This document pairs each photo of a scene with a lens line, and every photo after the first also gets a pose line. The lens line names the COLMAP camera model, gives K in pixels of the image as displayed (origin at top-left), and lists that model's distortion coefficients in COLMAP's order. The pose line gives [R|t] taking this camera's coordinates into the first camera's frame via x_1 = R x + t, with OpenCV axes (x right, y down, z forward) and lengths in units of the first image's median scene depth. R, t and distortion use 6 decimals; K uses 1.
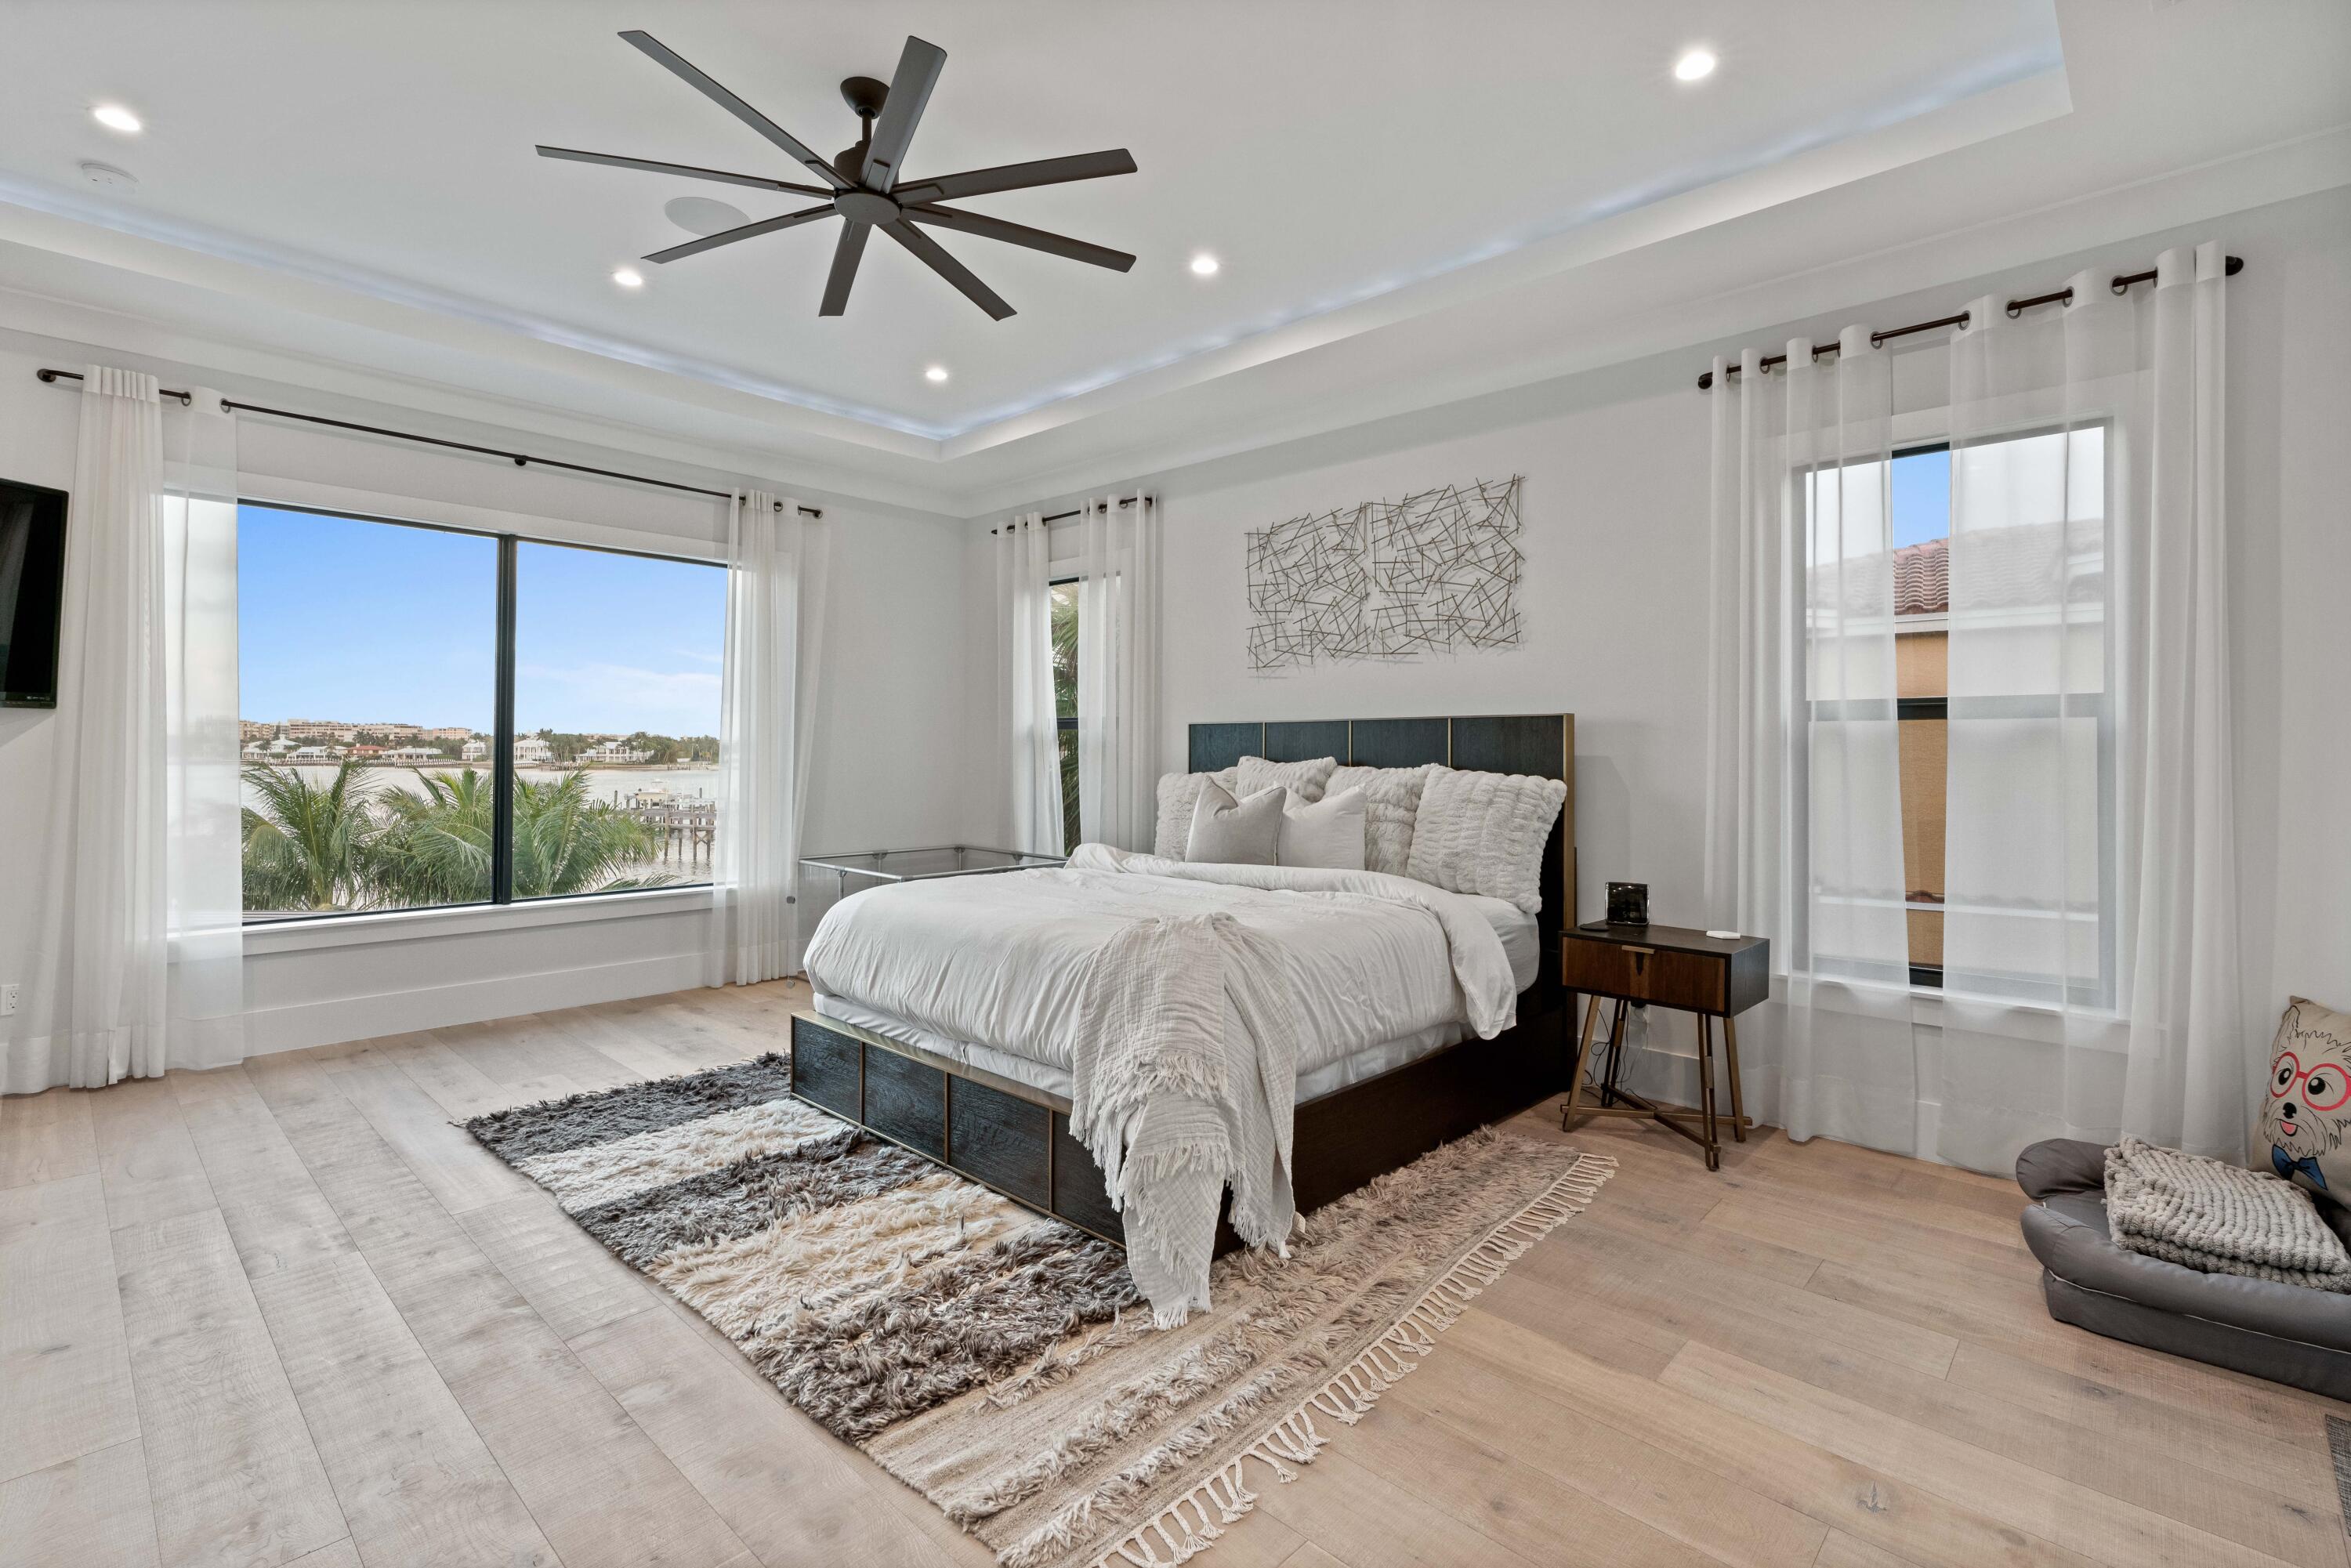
lens RADIAL K [[1073.7, 0, 1177.4], [0, 1073.7, 747.8], [0, 0, 1]] dist [-0.007119, 0.004140]
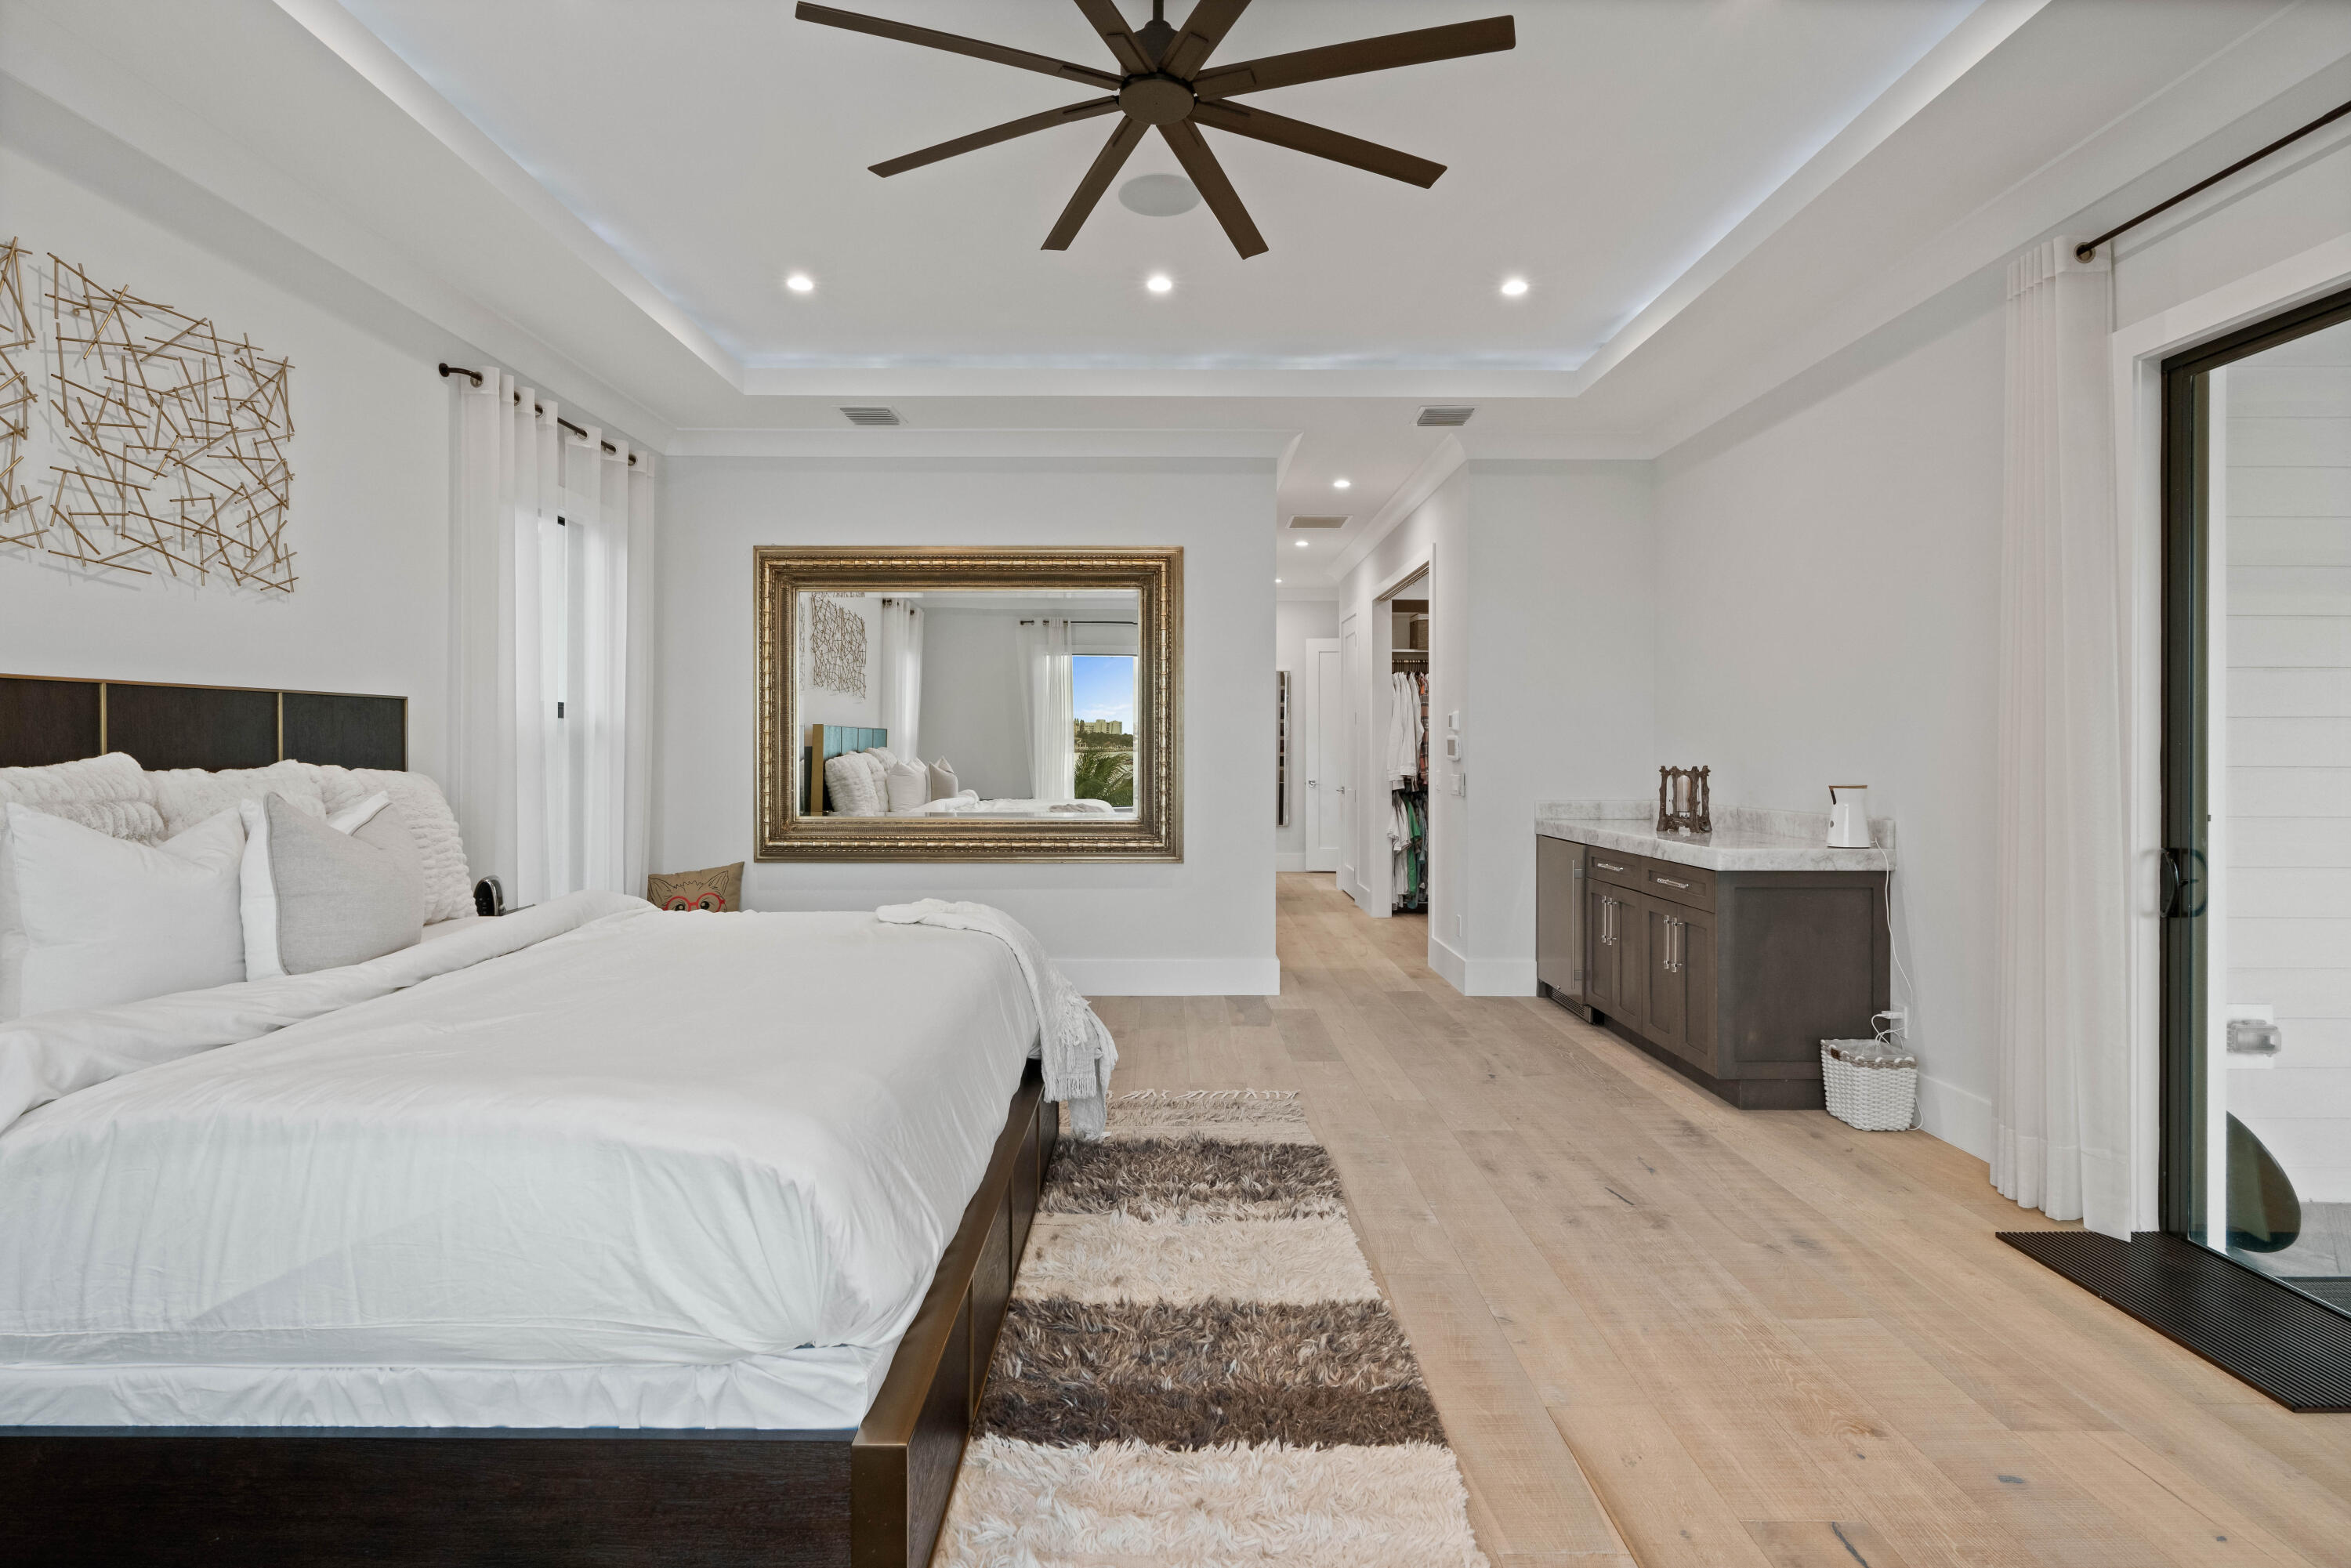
lens RADIAL K [[1073.7, 0, 1164.7], [0, 1073.7, 751.7], [0, 0, 1]] dist [-0.007119, 0.004140]
pose [[-0.681144, -0.010339, 0.732076, -0.607837], [-0.008172, 0.999945, 0.006519, 0.000494], [-0.732103, -0.001542, -0.681192, 1.042303]]
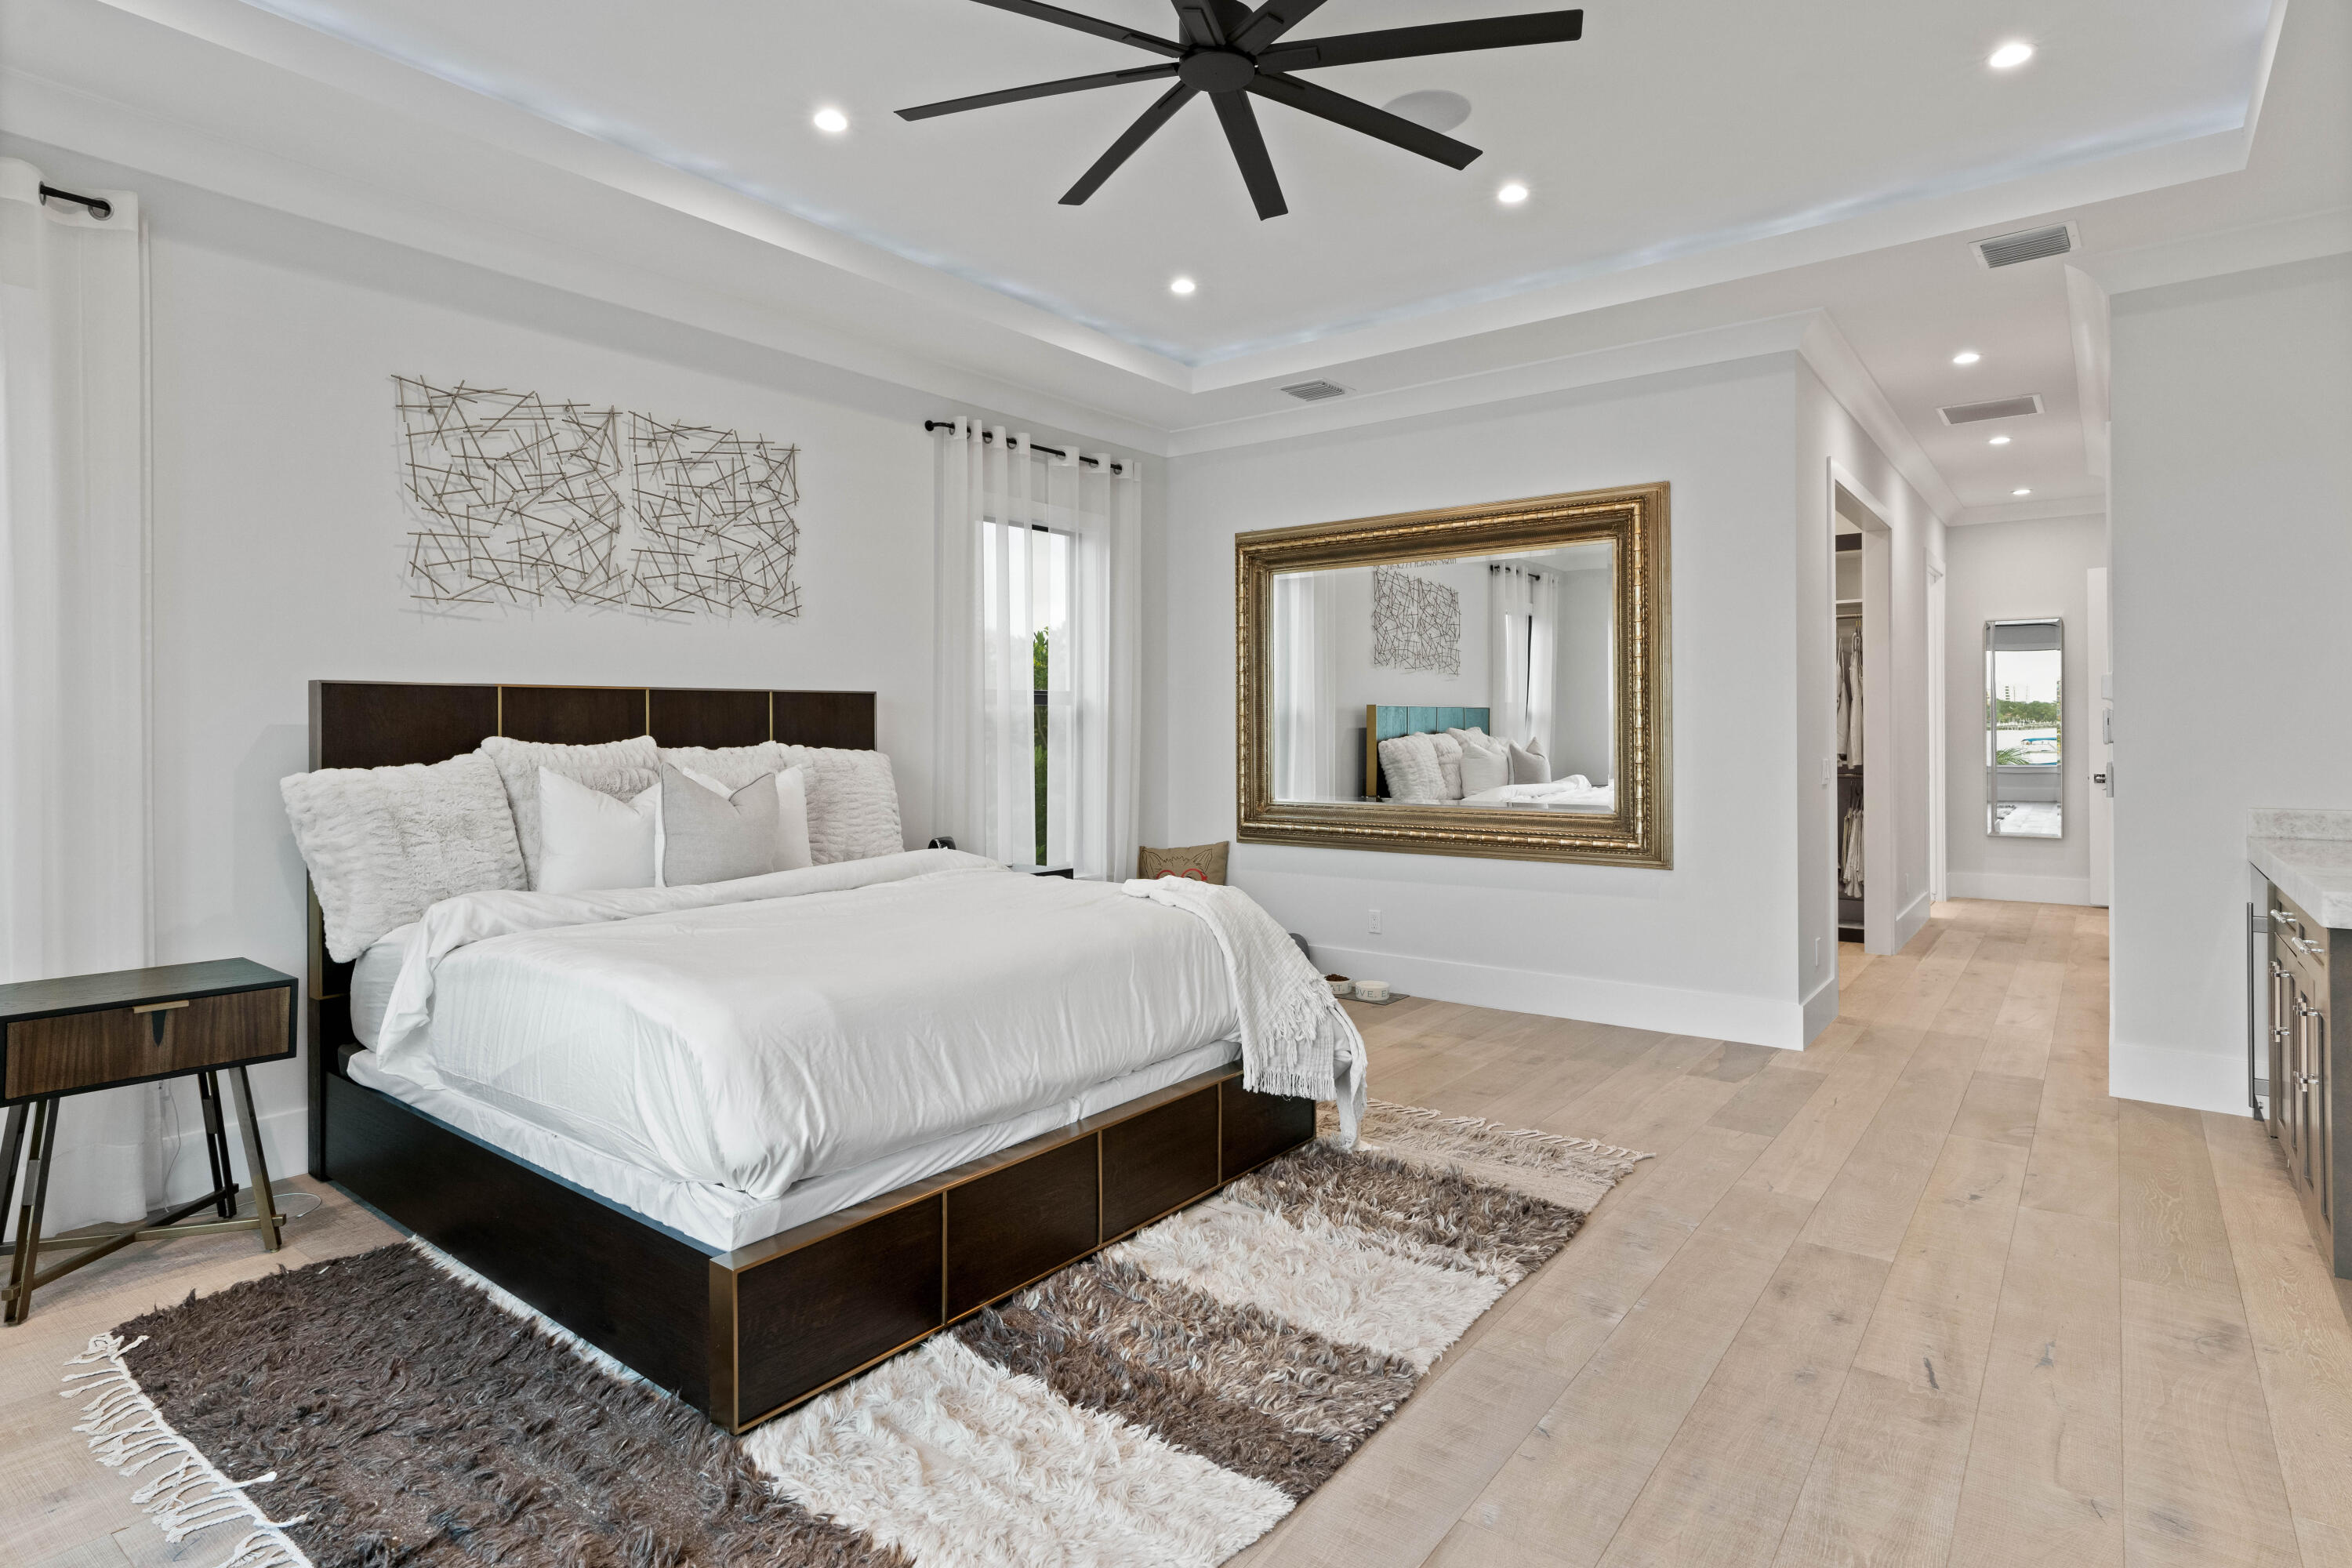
lens RADIAL K [[1216.8, 0, 1178.5], [0, 1216.8, 730.5], [0, 0, 1]] dist [-0.006416, 0.007290]
pose [[-0.093233, -0.007032, 0.995619, -0.811354], [-0.000191, 0.999975, 0.007045, -0.001745], [-0.995644, 0.000466, -0.093232, 0.743060]]
